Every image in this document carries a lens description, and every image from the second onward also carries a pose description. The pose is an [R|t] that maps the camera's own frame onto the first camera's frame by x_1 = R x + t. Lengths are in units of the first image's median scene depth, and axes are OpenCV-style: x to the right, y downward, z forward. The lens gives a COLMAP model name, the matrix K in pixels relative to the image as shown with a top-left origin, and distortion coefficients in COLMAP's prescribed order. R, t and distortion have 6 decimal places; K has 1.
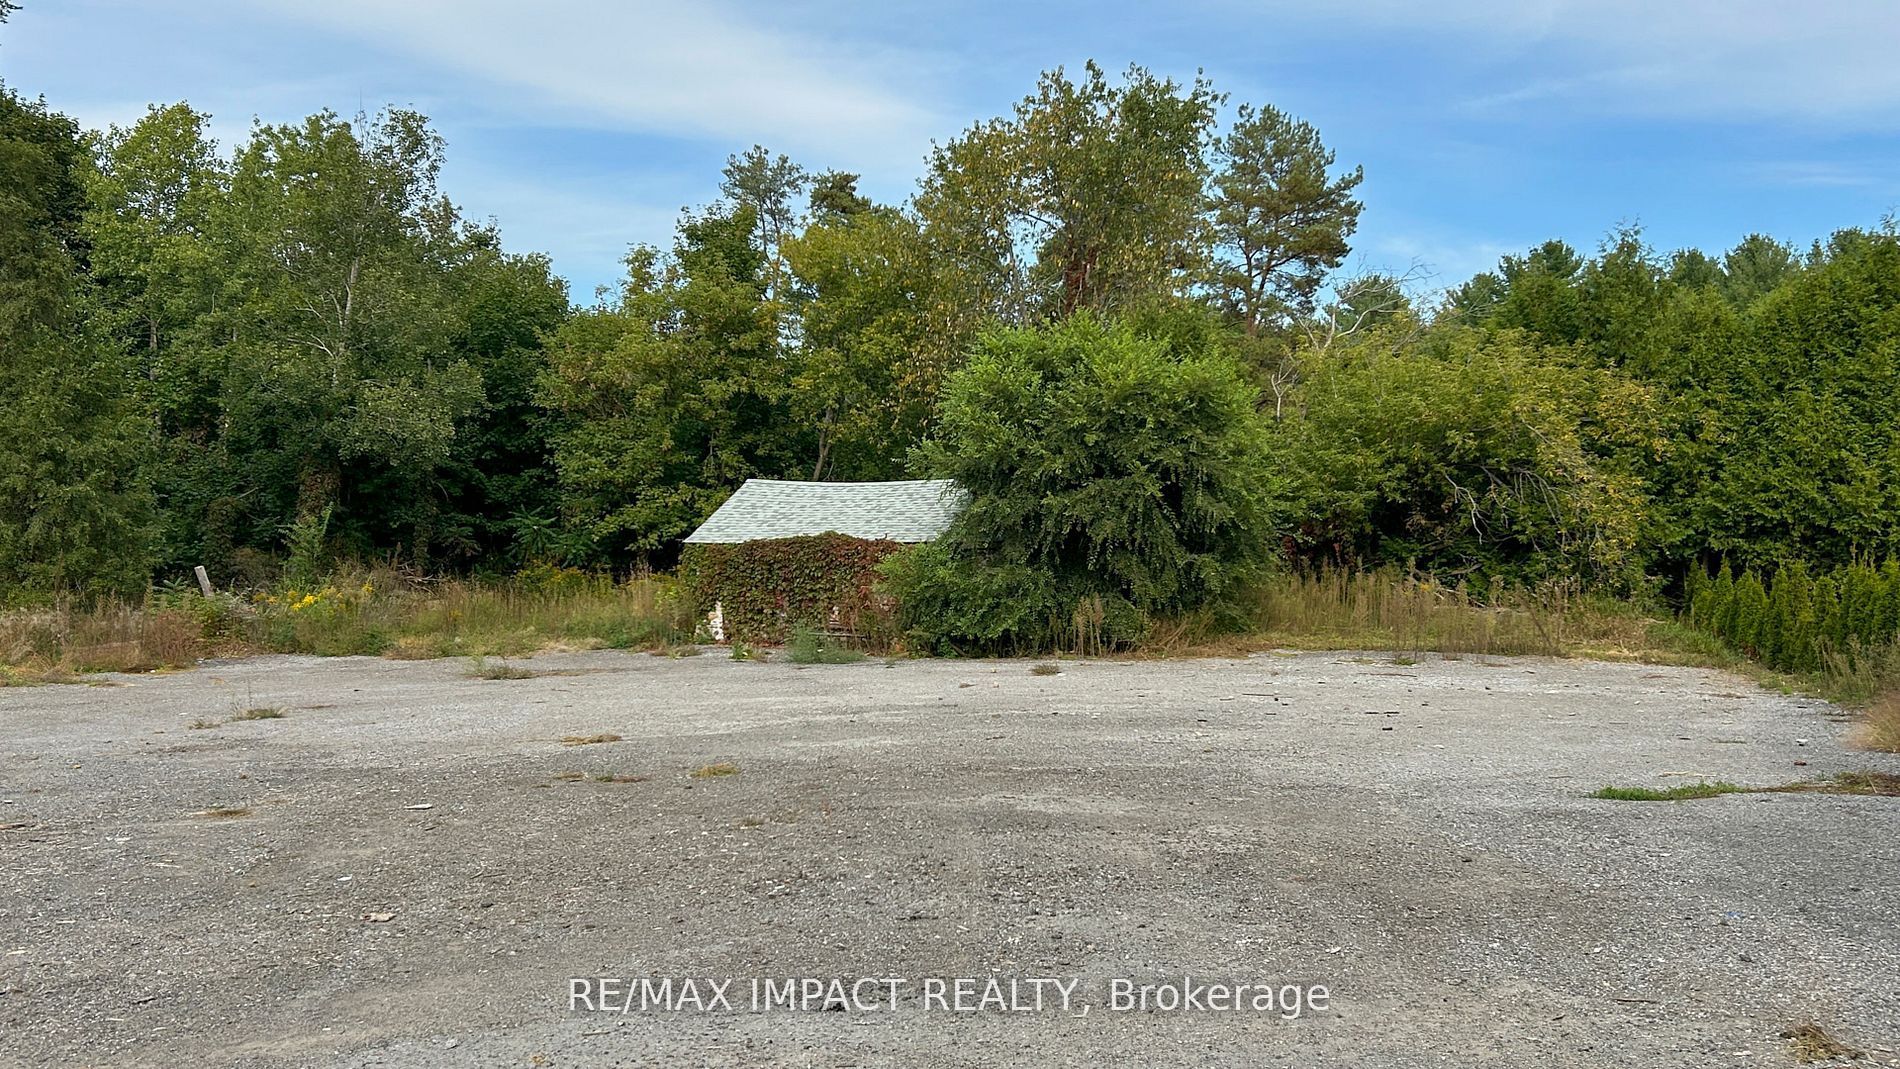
lens RADIAL K [[1722.1, 0, 936.8], [0, 1722.1, 530.9], [0, 0, 1]] dist [0.101863, -0.196388]
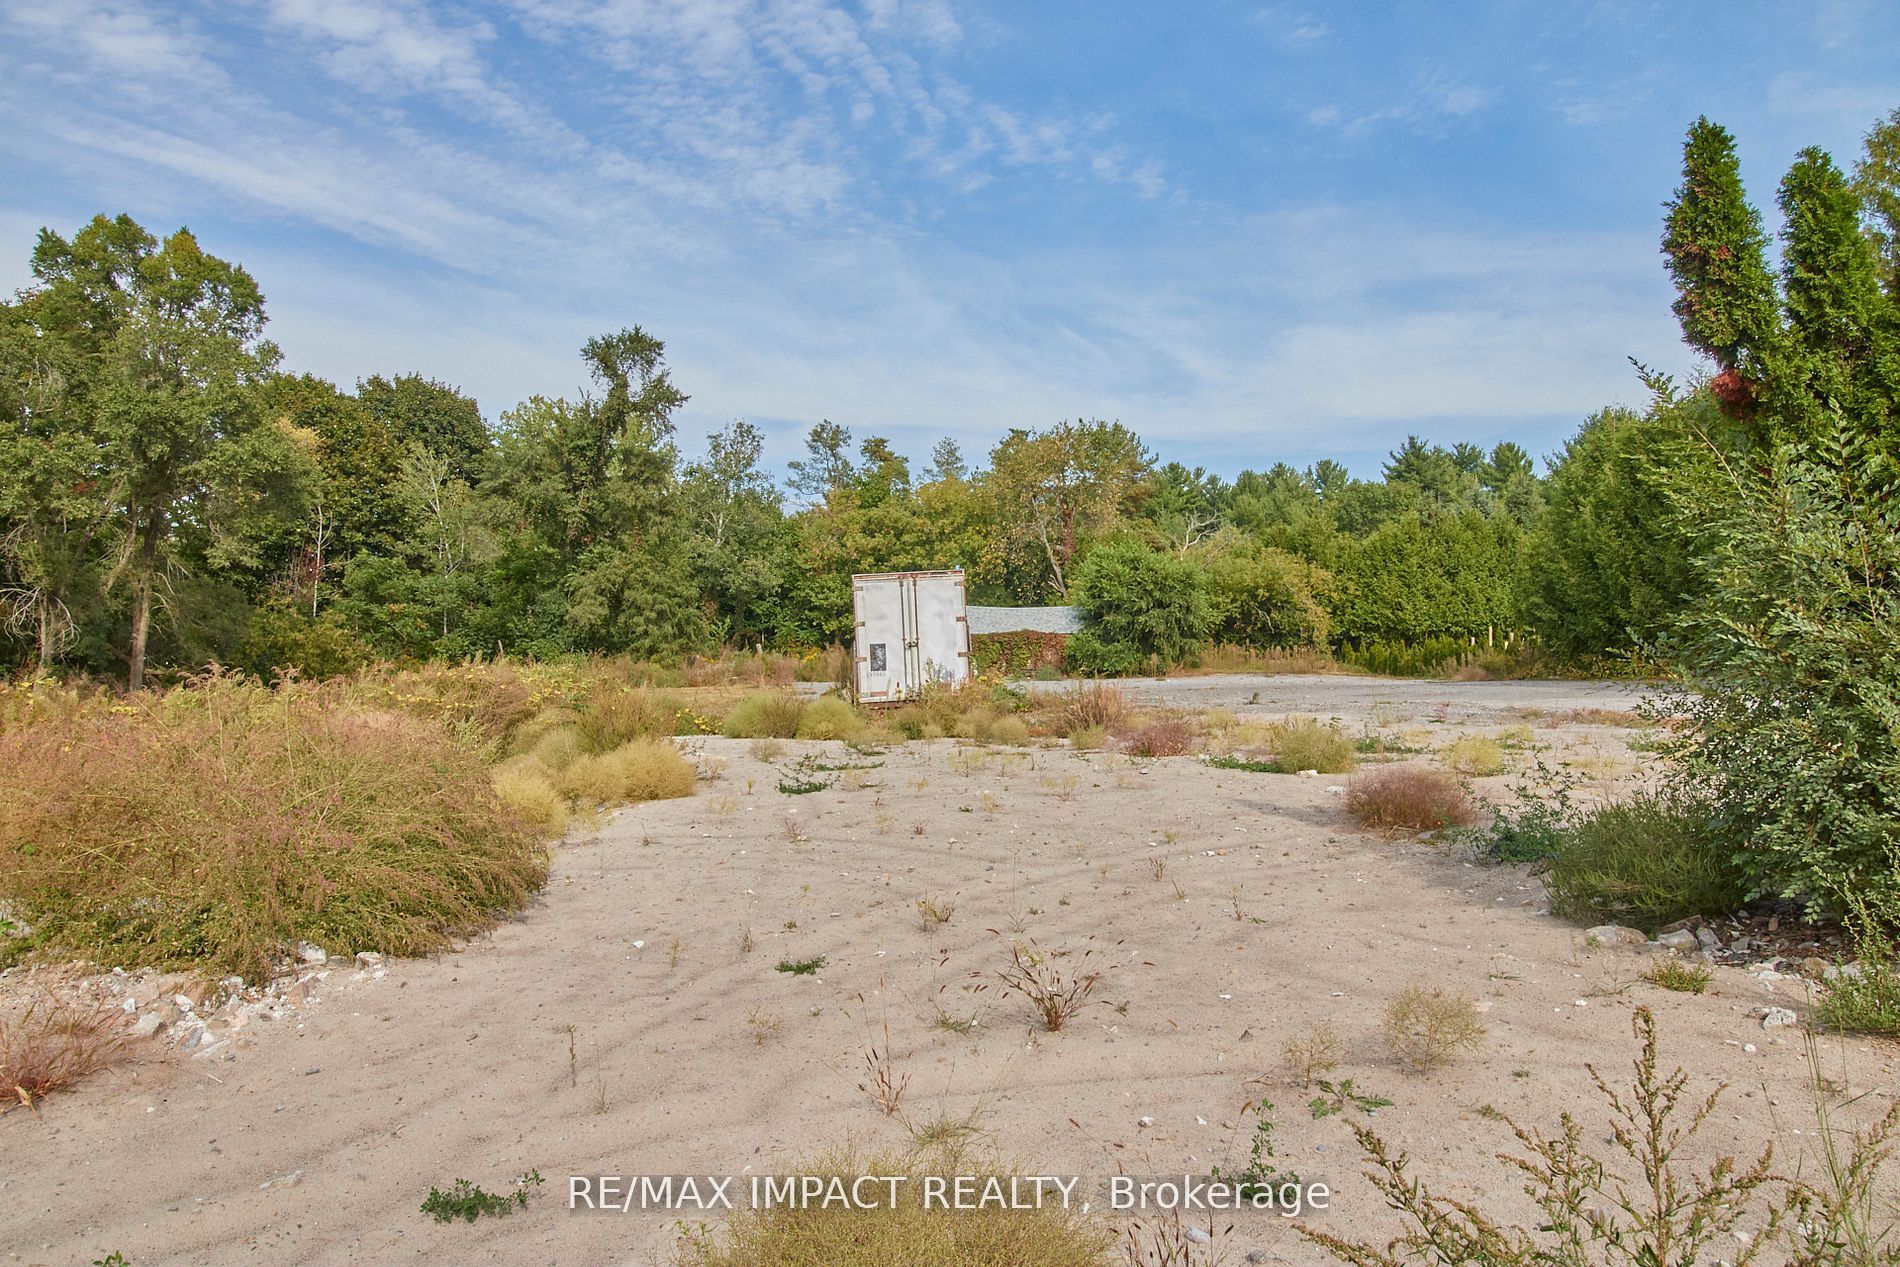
lens RADIAL K [[1296.8, 0, 945.9], [0, 1296.8, 606.5], [0, 0, 1]] dist [0.007282, -0.002128]
pose [[0.972883, 0.004709, 0.231248, -0.558196], [-0.000907, 0.999863, -0.016542, -0.000284], [-0.231295, 0.015884, 0.972754, -0.700295]]
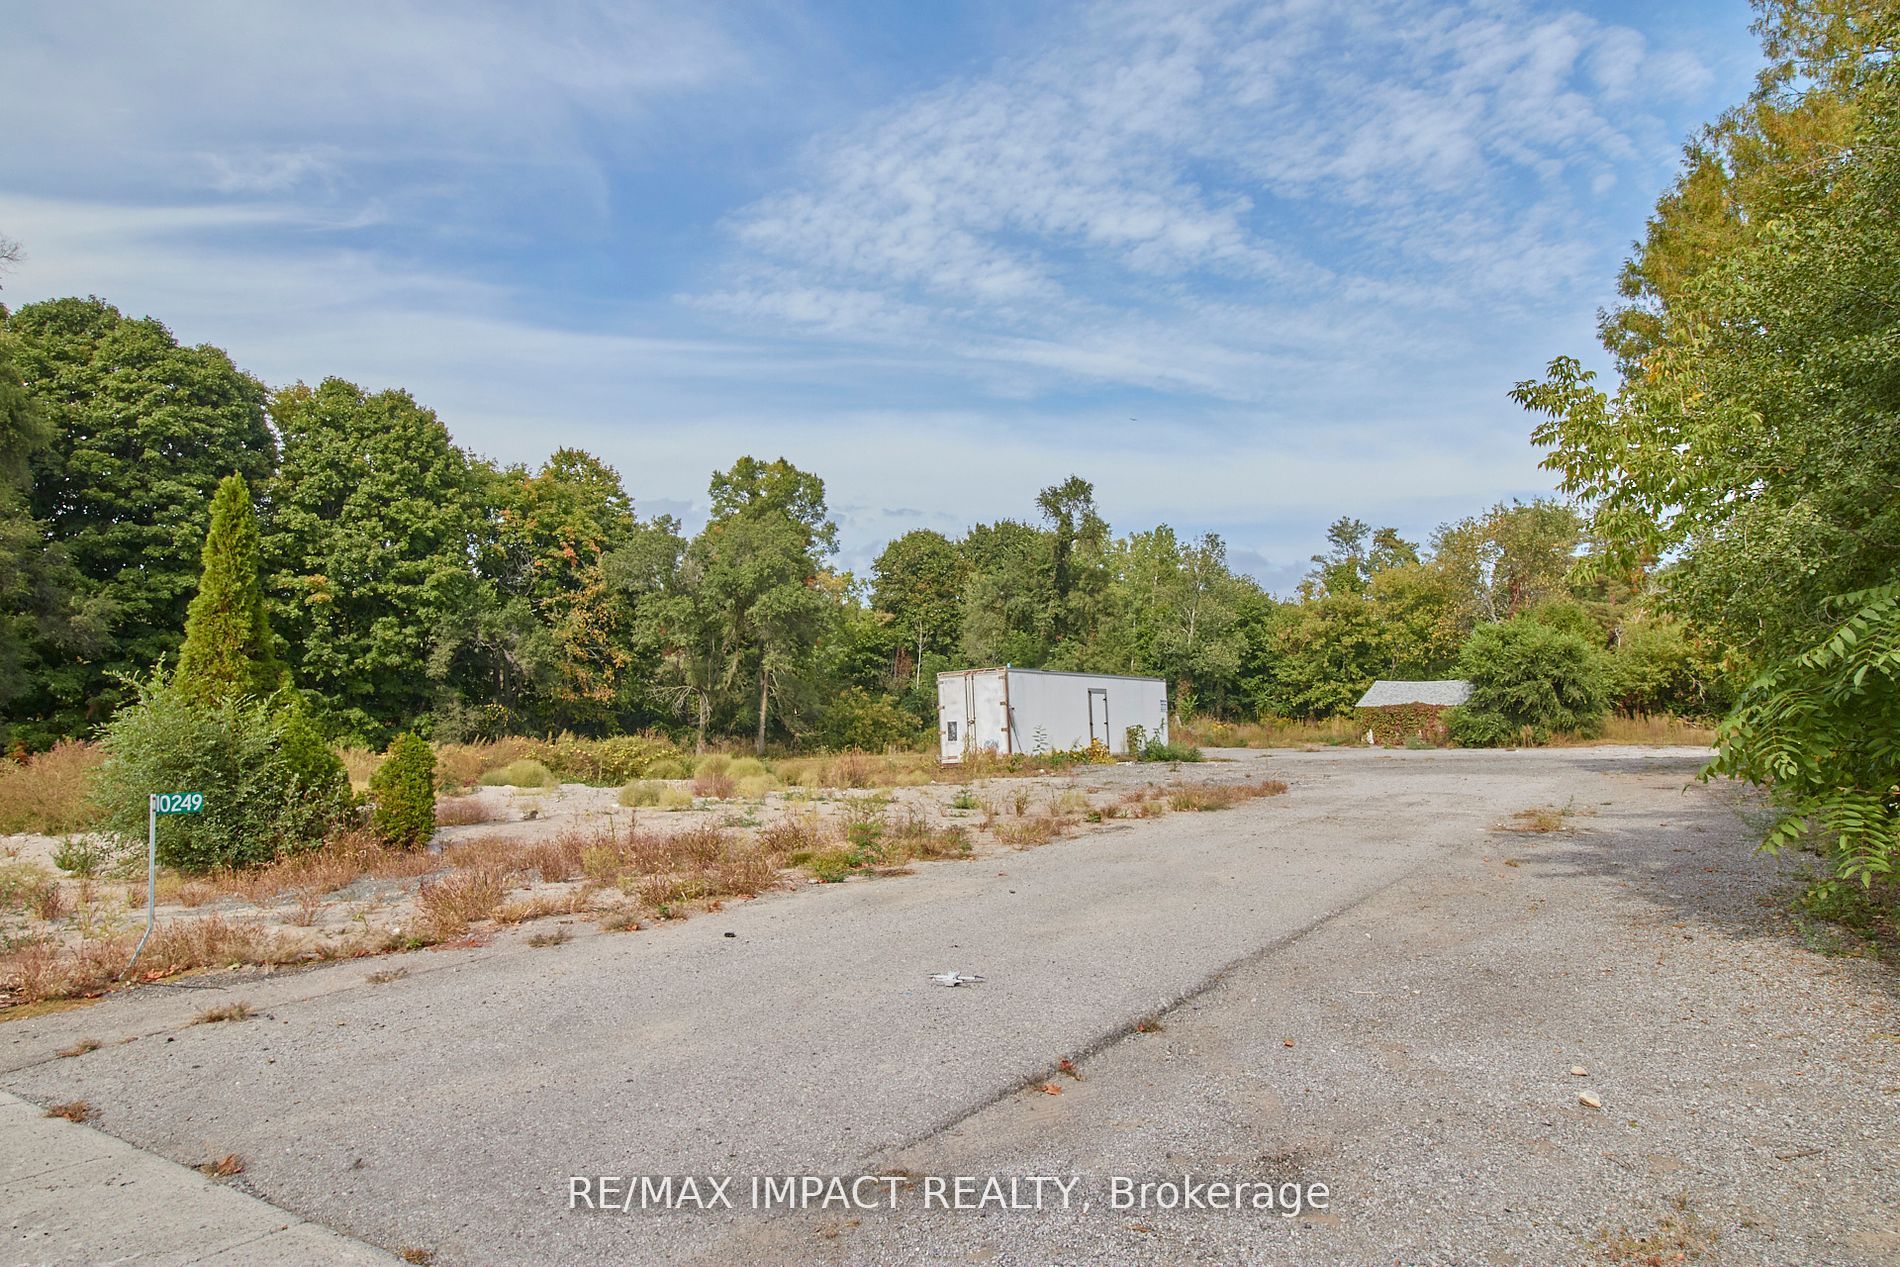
lens RADIAL K [[1132.6, 0, 944.6], [0, 1132.6, 614.5], [0, 0, 1]] dist [-0.010746, 0.002646]
pose [[0.923598, -0.040693, -0.381196, -0.059675], [0.012121, 0.996953, -0.077058, -0.007312], [0.383170, 0.066551, 0.921277, -0.818115]]
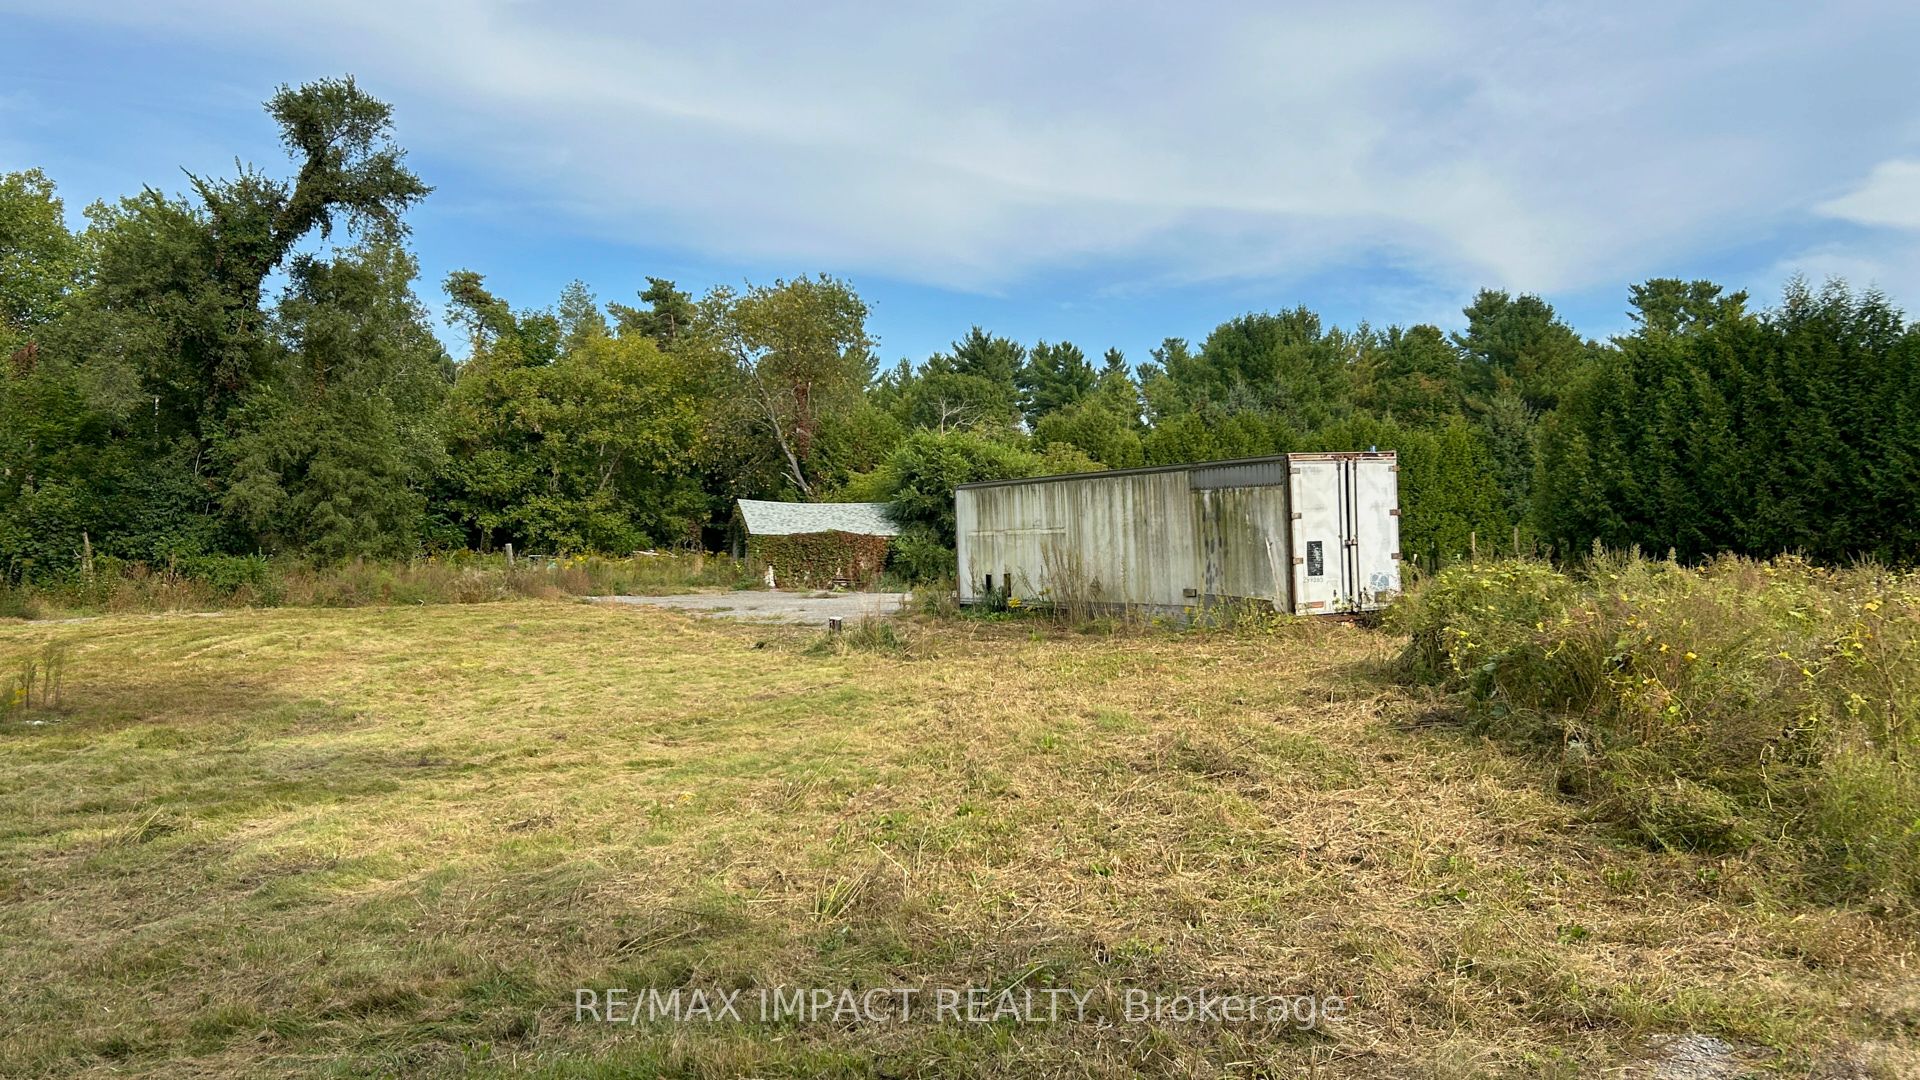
lens RADIAL K [[1534.5, 0, 949.1], [0, 1534.5, 476.8], [0, 0, 1]] dist [0.069273, -0.093791]
pose [[0.761583, 0.040696, 0.646788, -1.018259], [-0.016550, 0.998922, -0.043364, 0.013184], [-0.647856, 0.022321, 0.761436, -0.377138]]
